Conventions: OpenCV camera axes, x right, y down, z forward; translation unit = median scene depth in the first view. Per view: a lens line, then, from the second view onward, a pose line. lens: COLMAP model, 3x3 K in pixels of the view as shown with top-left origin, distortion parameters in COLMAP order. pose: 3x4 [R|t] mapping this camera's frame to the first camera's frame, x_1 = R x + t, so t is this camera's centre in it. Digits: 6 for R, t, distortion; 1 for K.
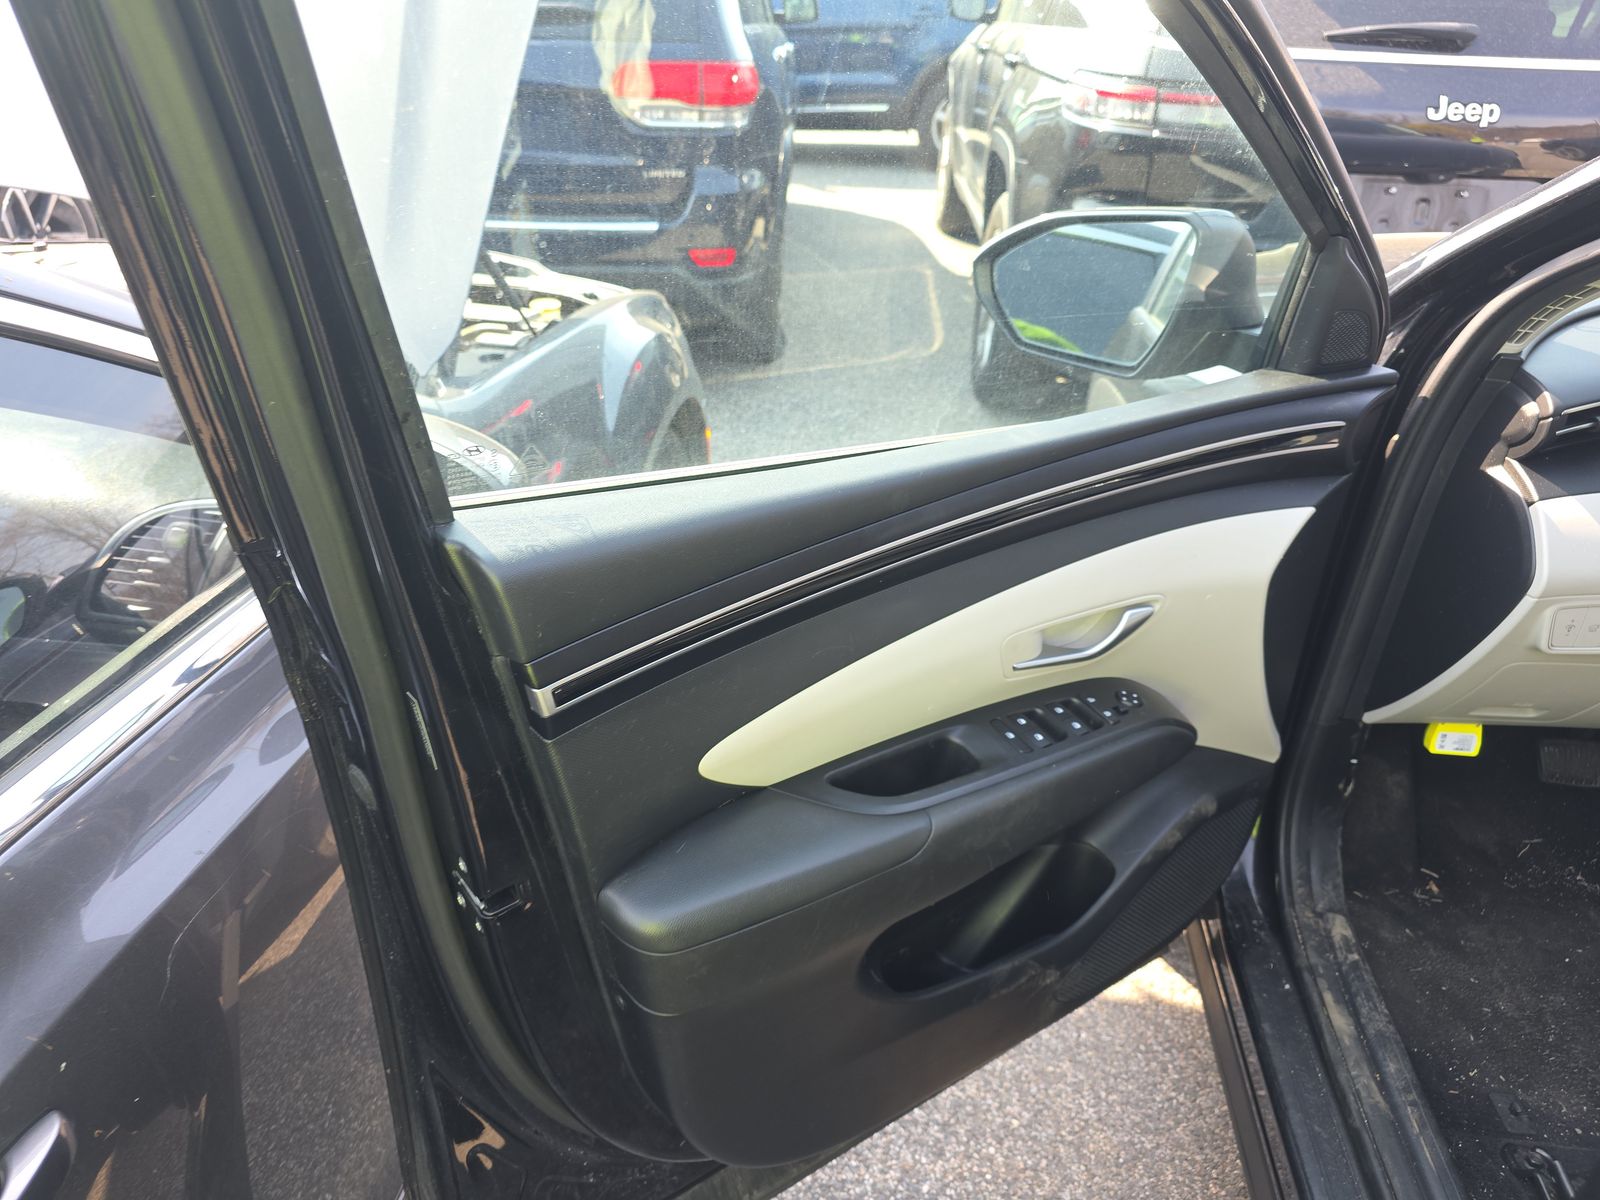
lens RADIAL K [[1070.6, 0, 800.0], [0, 1070.6, 600.0], [0, 0, 1]] dist [0.027145, -0.036016]
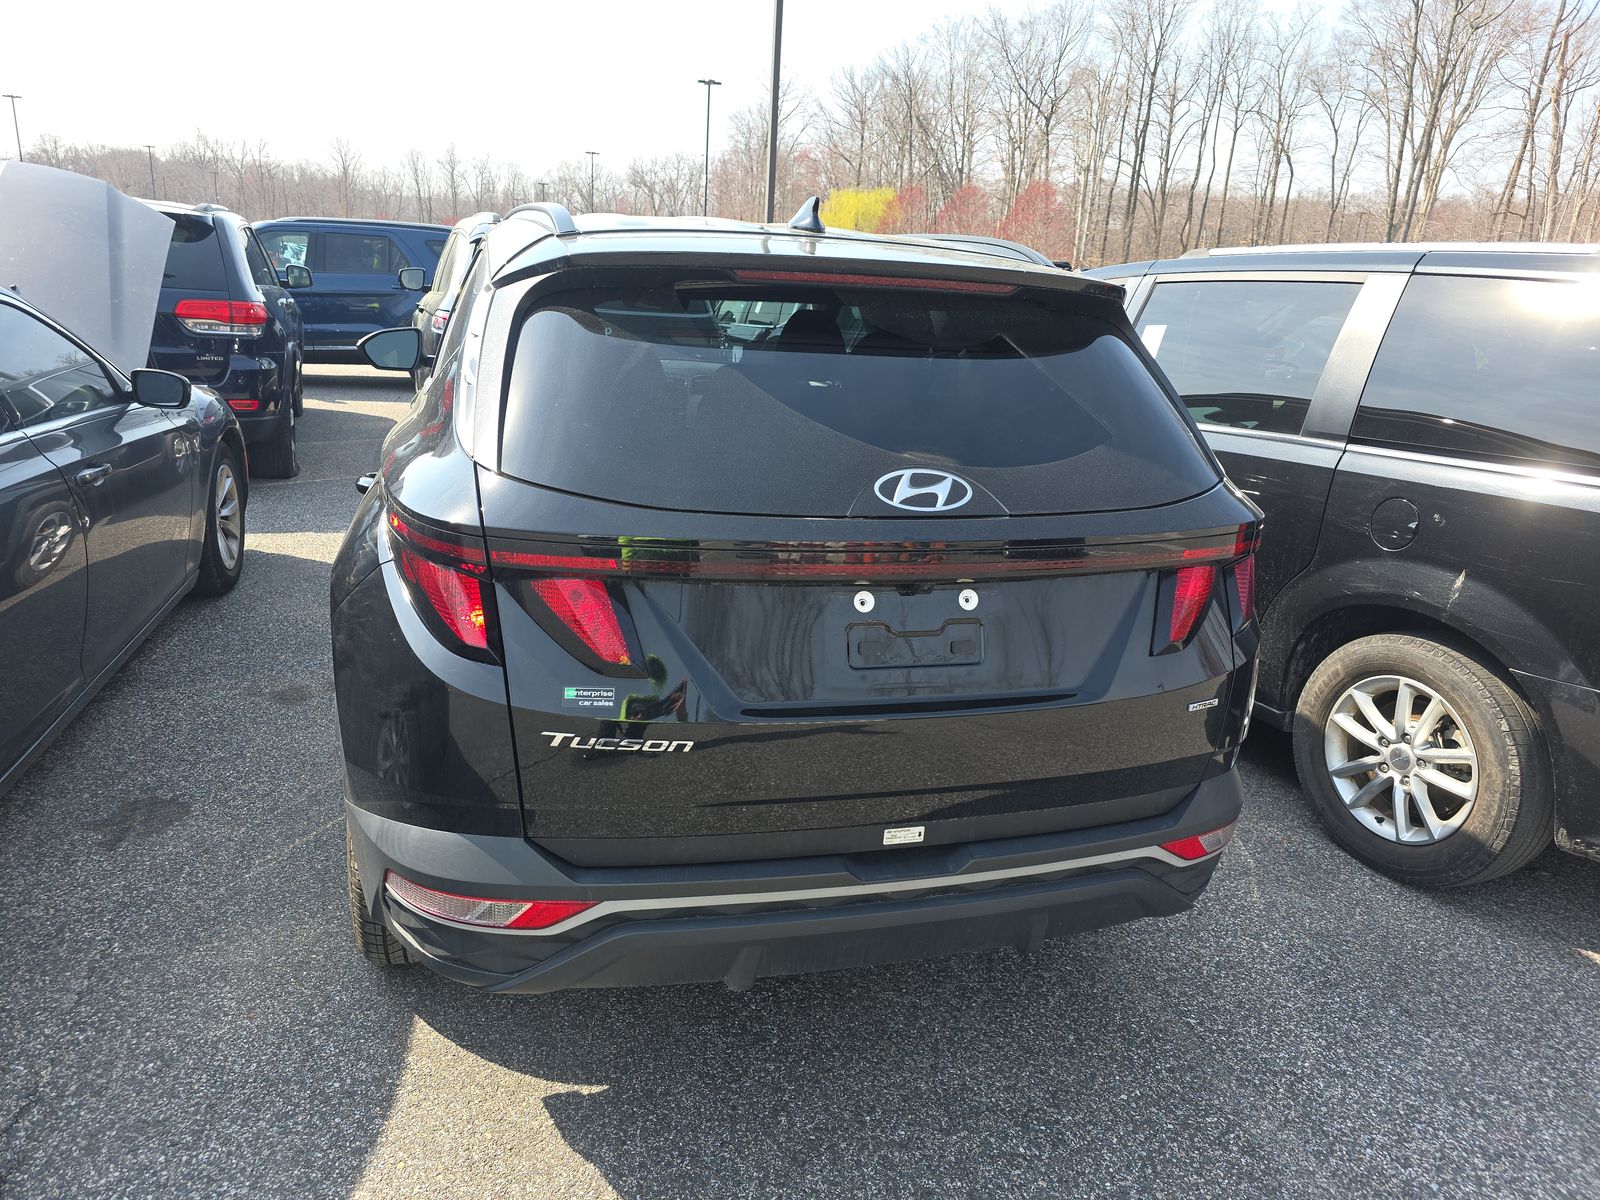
lens RADIAL K [[1065.7, 0, 785.9], [0, 1065.7, 602.7], [0, 0, 1]] dist [0.031154, -0.036965]
pose [[0.926972, -0.076431, 0.367262, 0.072976], [0.154788, 0.969725, -0.188877, 0.472294], [-0.341707, 0.231931, 0.910738, -0.838411]]
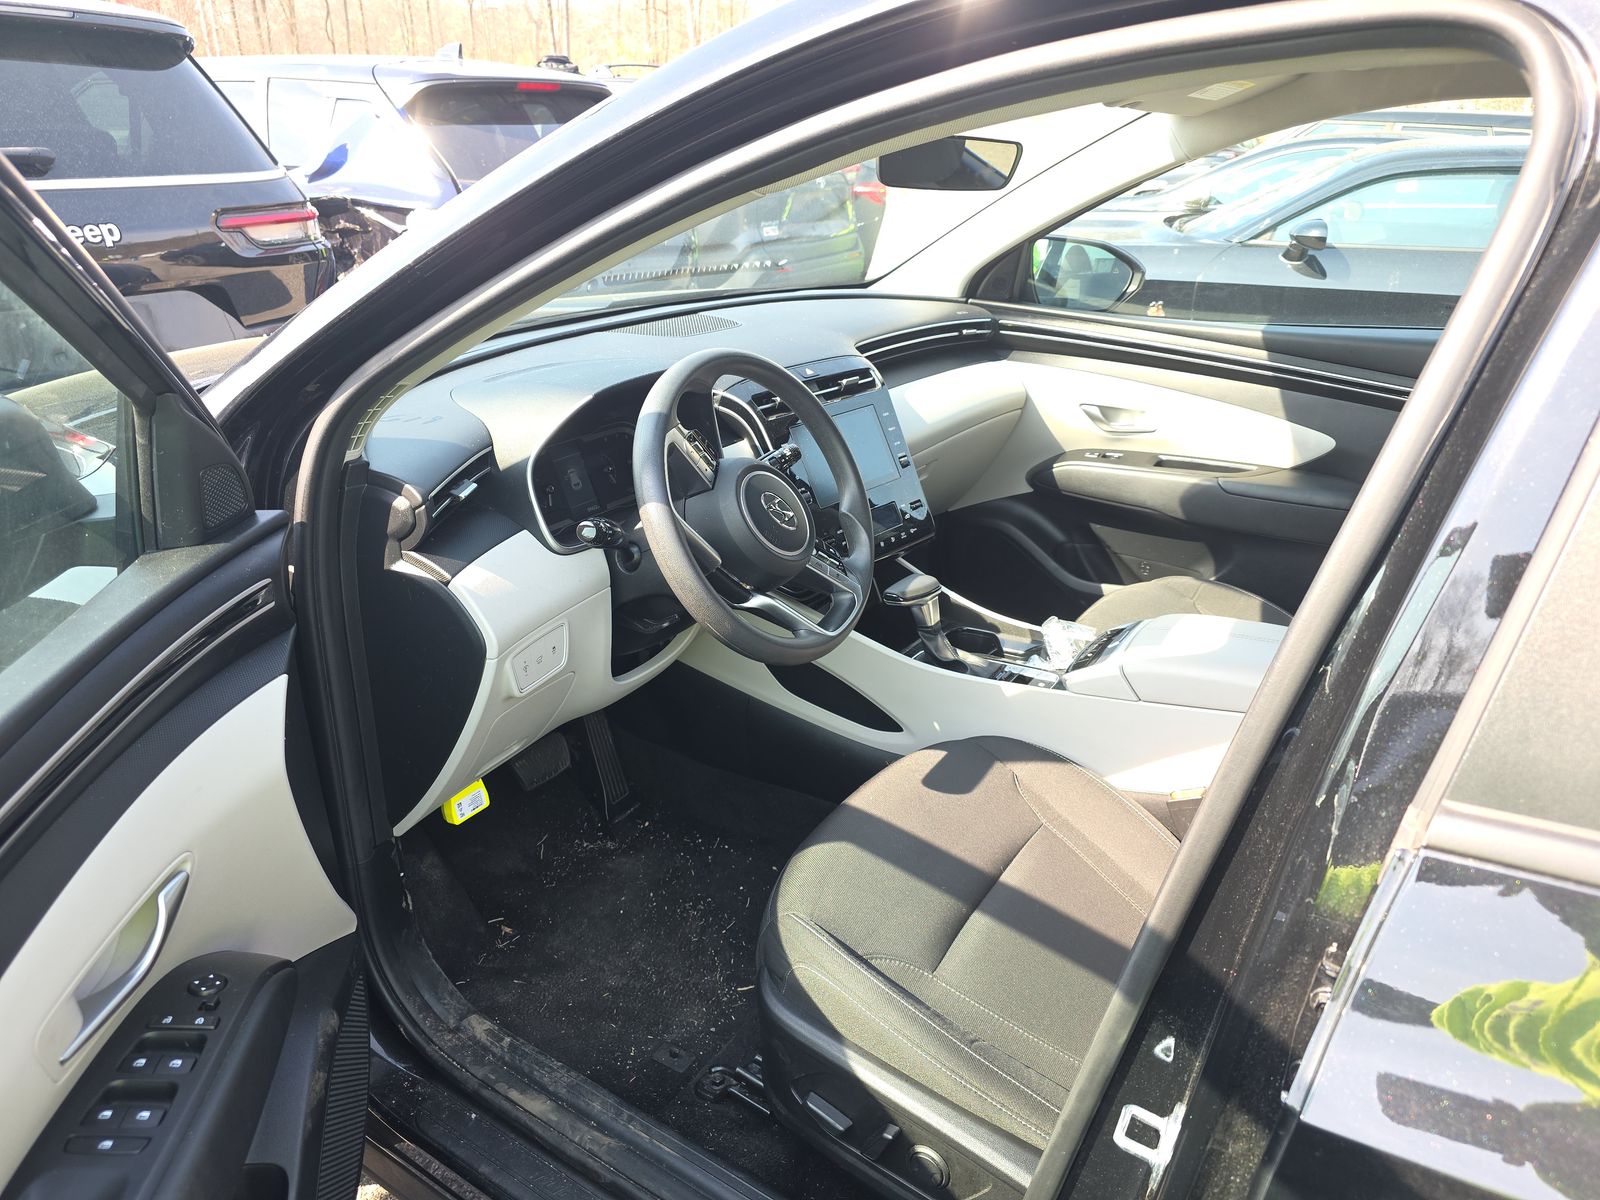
lens RADIAL K [[1079.1, 0, 803.7], [0, 1079.1, 606.0], [0, 0, 1]] dist [0.045759, -0.040282]
pose [[0.453226, -0.372872, 0.809662, -0.033003], [0.445375, 0.881532, 0.156662, -0.070306], [-0.772157, 0.289600, 0.565602, 0.111491]]
